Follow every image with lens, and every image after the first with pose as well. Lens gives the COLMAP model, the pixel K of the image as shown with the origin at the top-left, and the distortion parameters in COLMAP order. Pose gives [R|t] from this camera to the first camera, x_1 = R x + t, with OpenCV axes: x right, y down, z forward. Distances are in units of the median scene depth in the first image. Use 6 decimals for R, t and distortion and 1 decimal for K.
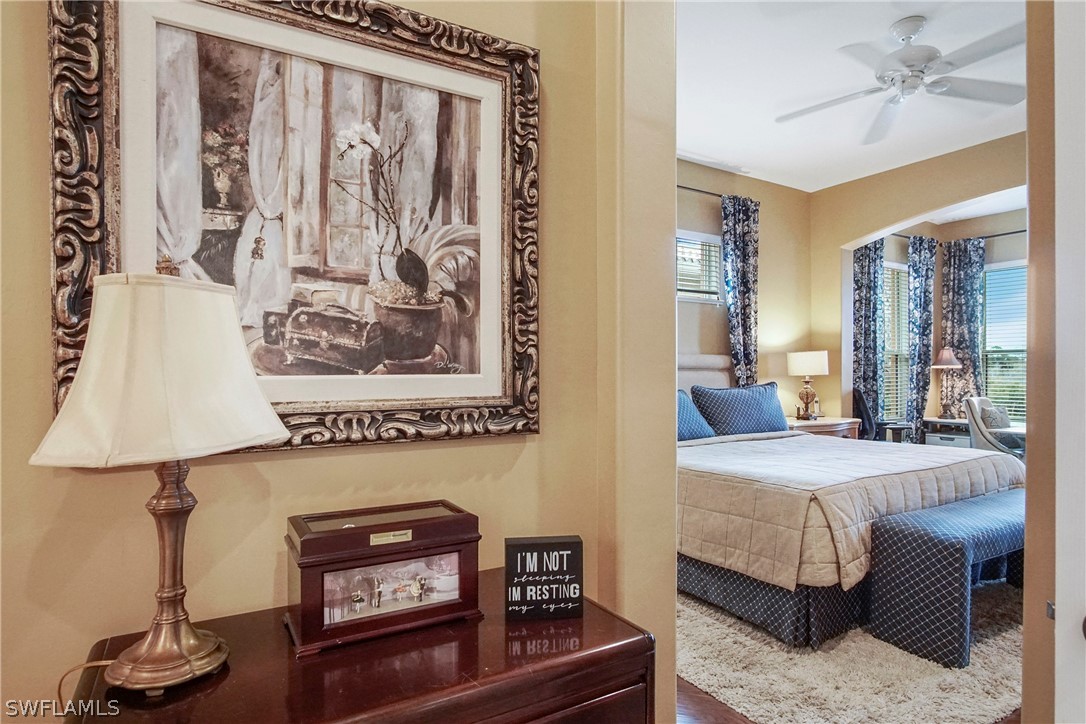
lens RADIAL K [[602.7, 0, 556.3], [0, 602.7, 371.5], [0, 0, 1]] dist [-0.003350, 0.000419]
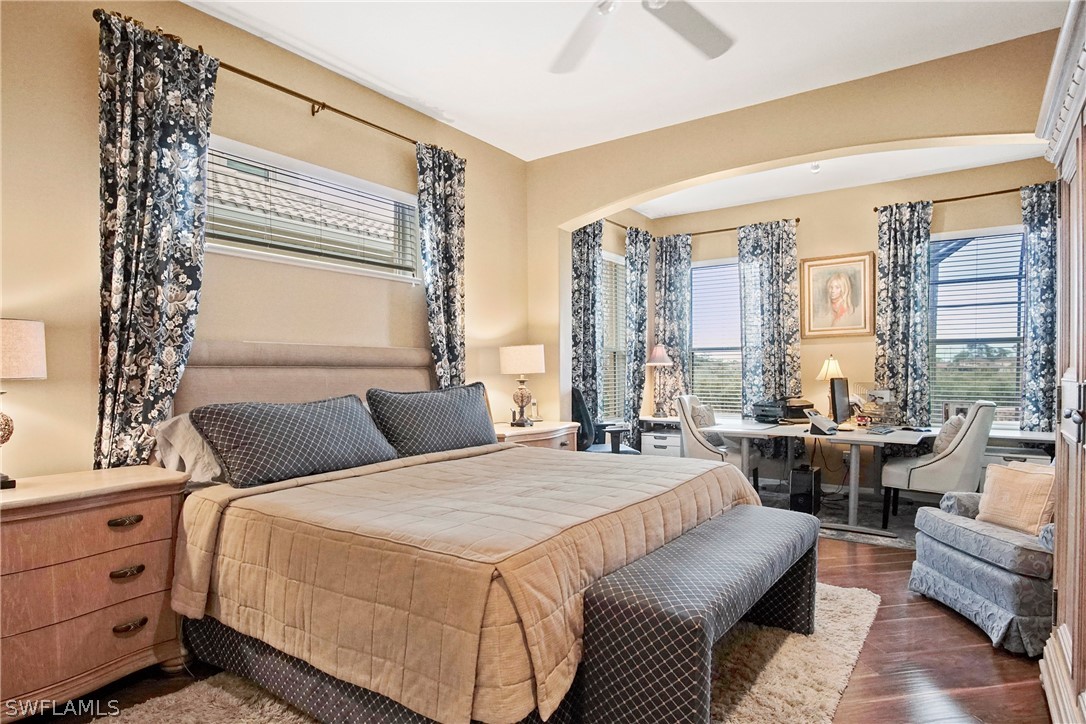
lens RADIAL K [[602.7, 0, 556.3], [0, 602.7, 371.5], [0, 0, 1]] dist [-0.003350, 0.000419]
pose [[0.913816, -0.004575, 0.406103, 0.116584], [0.004081, 0.999990, 0.002081, 0.001676], [-0.406109, -0.000244, 0.913825, 0.207459]]
